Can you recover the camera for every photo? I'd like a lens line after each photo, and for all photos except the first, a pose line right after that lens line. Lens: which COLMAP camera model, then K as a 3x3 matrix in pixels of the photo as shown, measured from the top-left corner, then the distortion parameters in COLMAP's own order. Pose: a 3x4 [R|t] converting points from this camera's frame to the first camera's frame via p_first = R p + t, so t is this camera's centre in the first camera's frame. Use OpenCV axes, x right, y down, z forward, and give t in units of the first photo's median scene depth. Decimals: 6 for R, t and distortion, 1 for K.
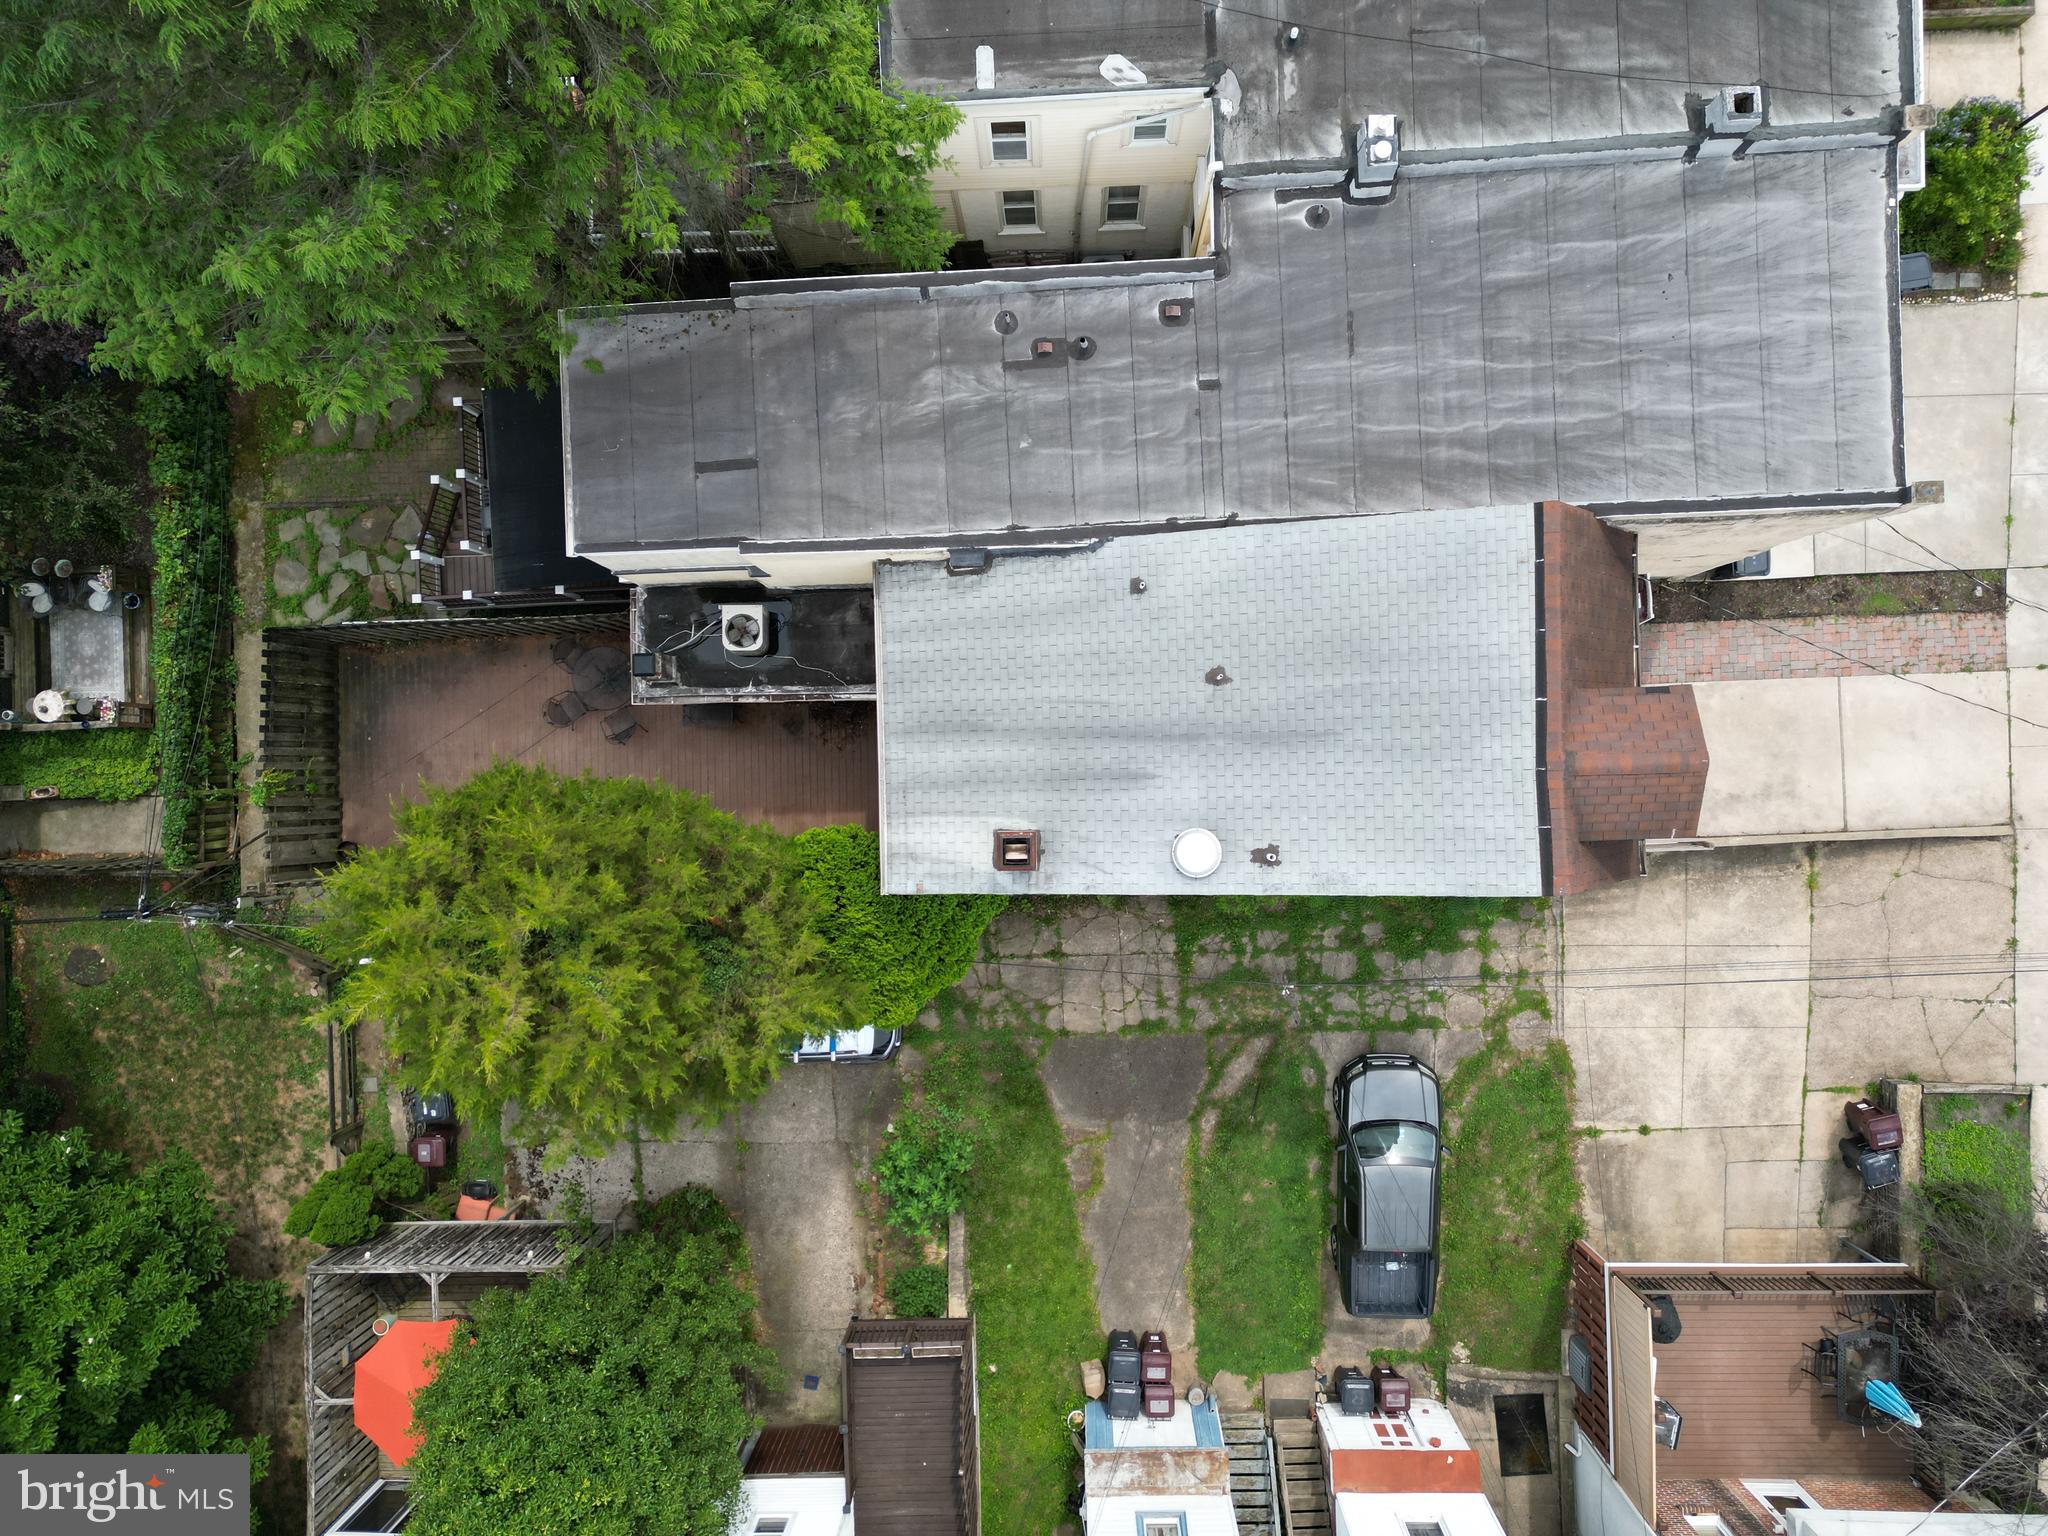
lens RADIAL K [[1433.0, 0, 1025.0], [0, 1433.0, 763.5], [0, 0, 1]] dist [0.053042, -0.063599]
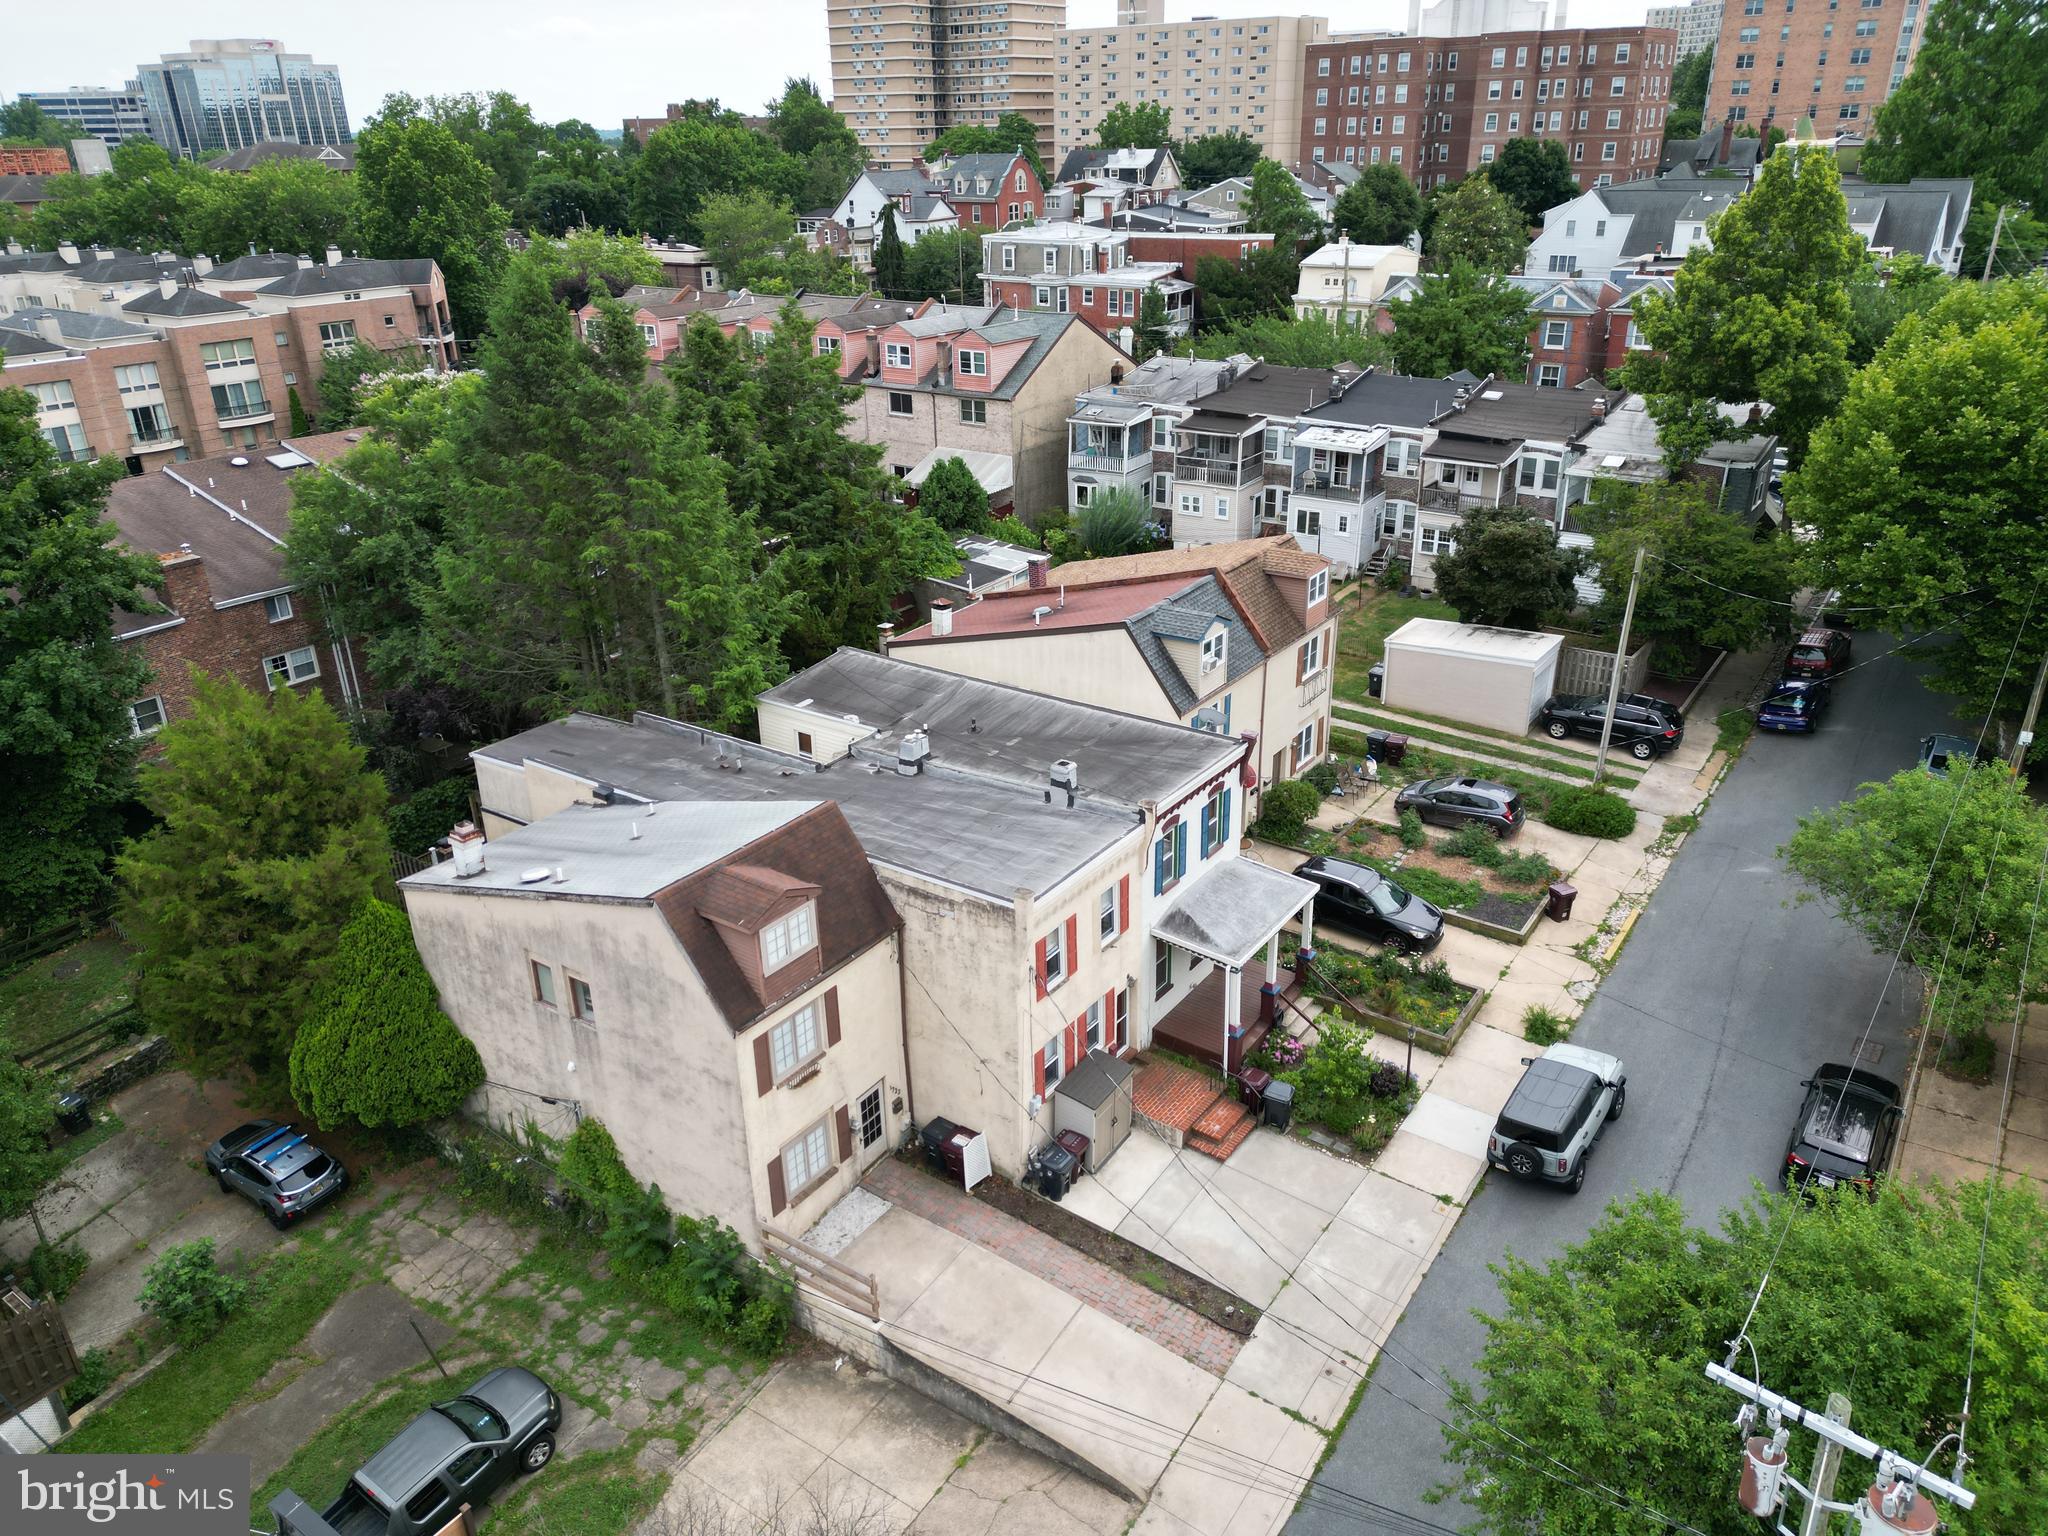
lens RADIAL K [[1442.1, 0, 1025.8], [0, 1442.1, 756.1], [0, 0, 1]] dist [0.075094, -0.065224]
pose [[0.799729, 0.267734, -0.537357, 1.022620], [-0.600263, 0.340324, -0.723785, 0.635174], [-0.010906, 0.901387, 0.432878, 0.145689]]
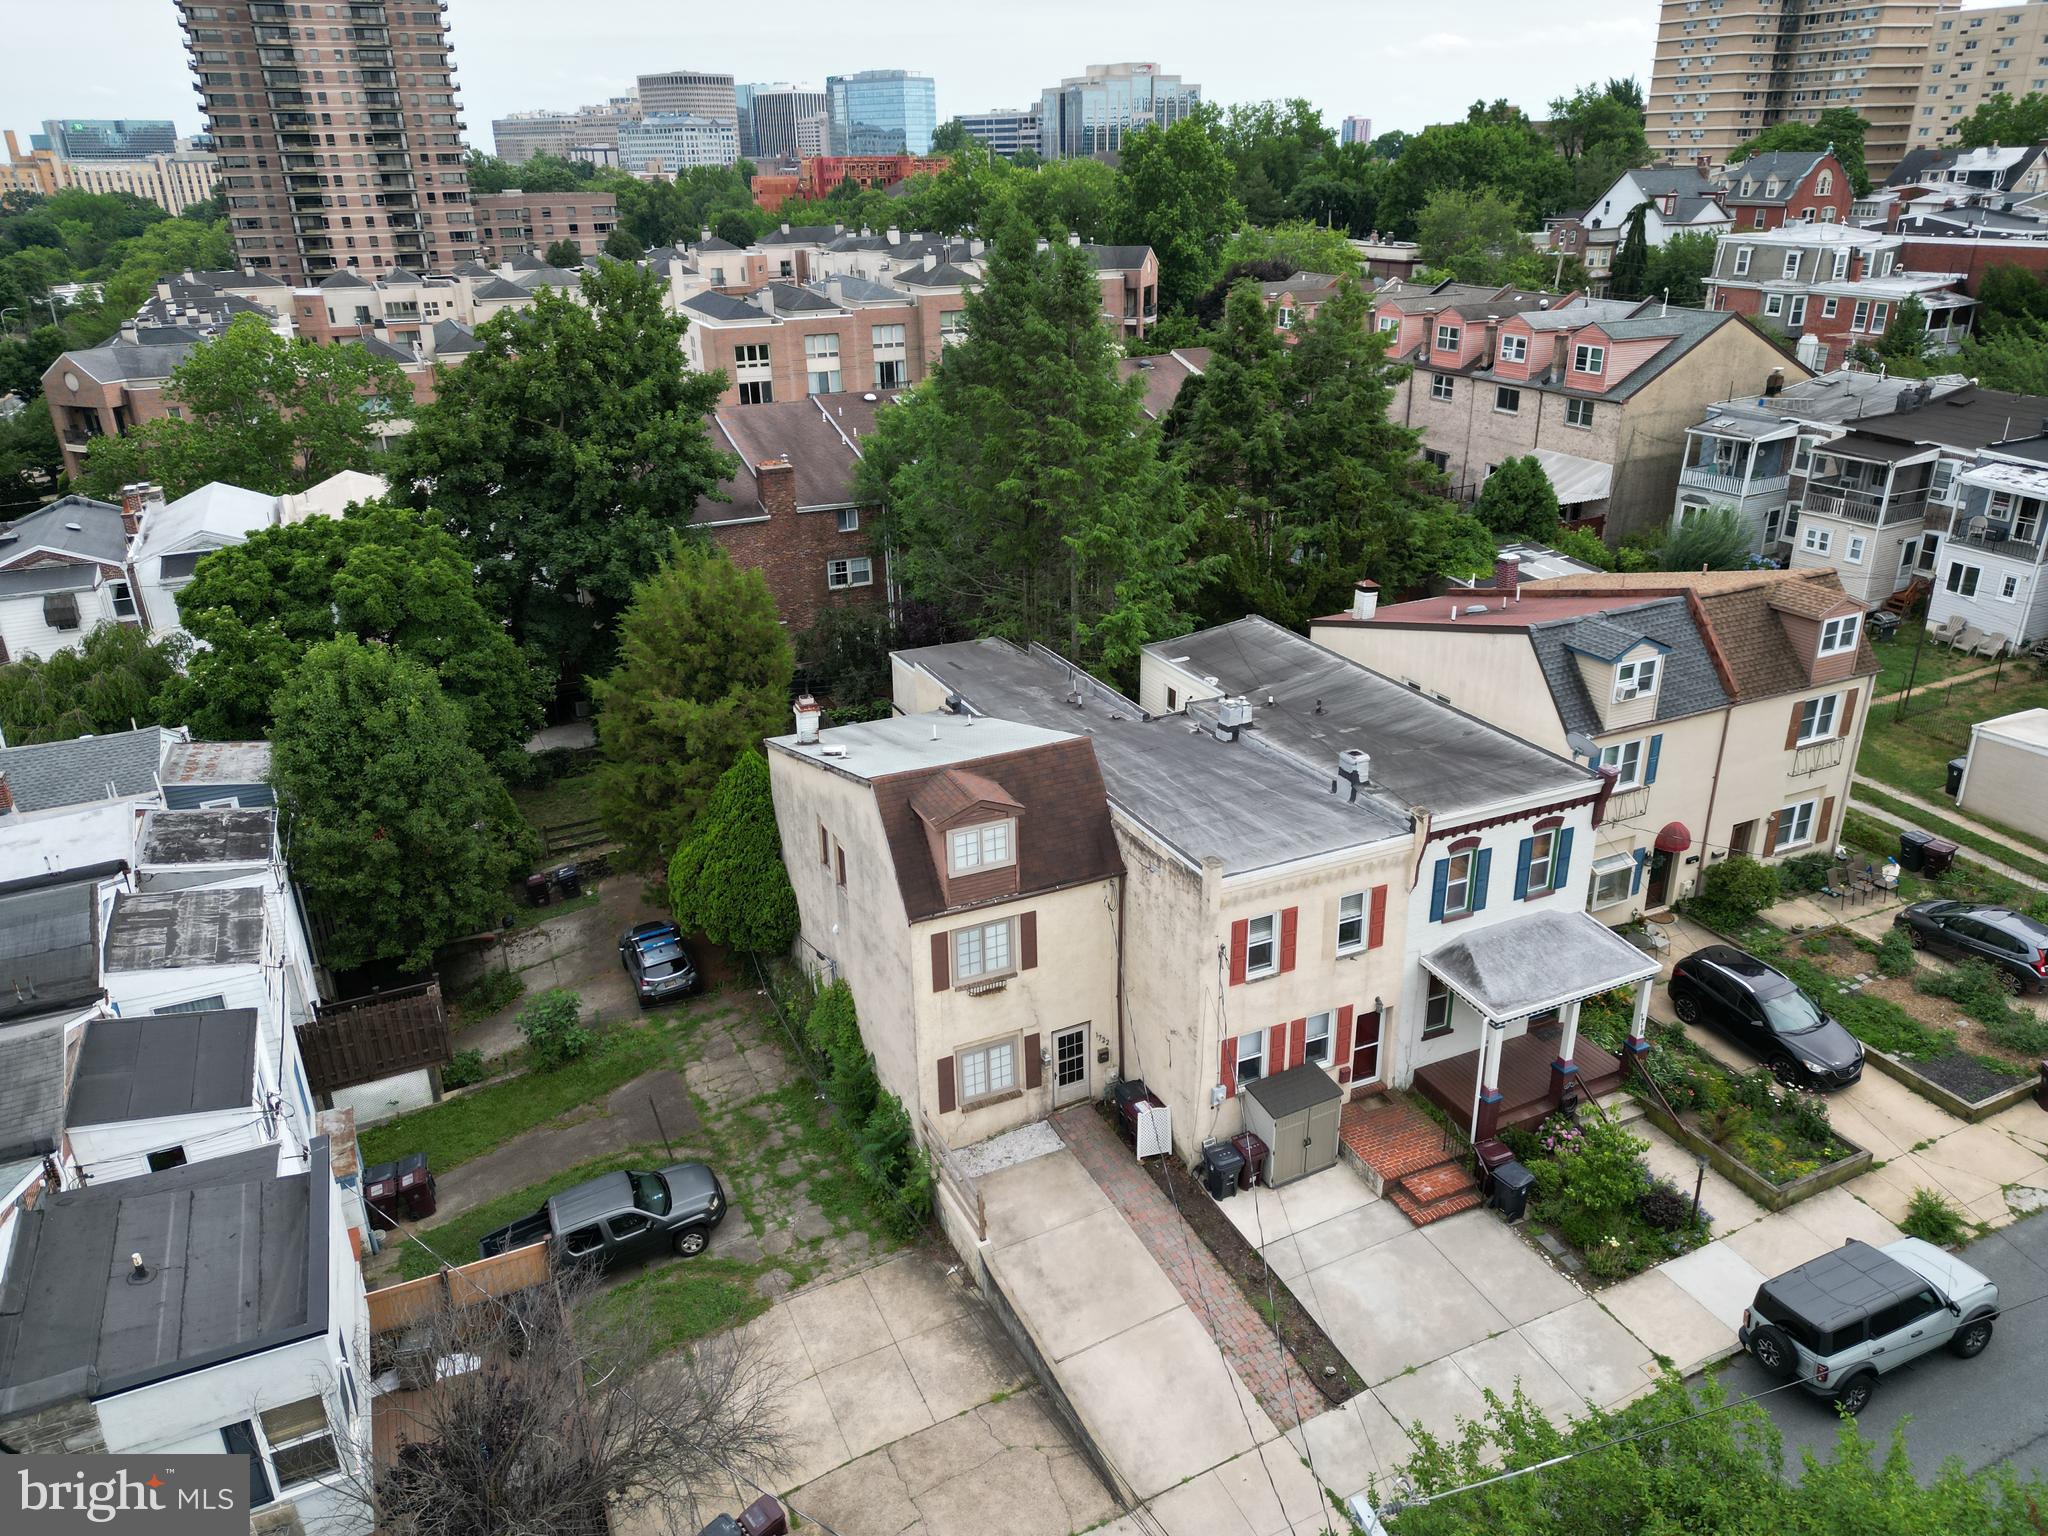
lens RADIAL K [[1442.1, 0, 1025.8], [0, 1442.1, 756.1], [0, 0, 1]] dist [0.075094, -0.065224]
pose [[0.393330, 0.388960, -0.833068, 1.245884], [-0.919371, 0.173303, -0.353162, 0.348900], [0.007008, 0.904807, 0.425764, 0.204420]]
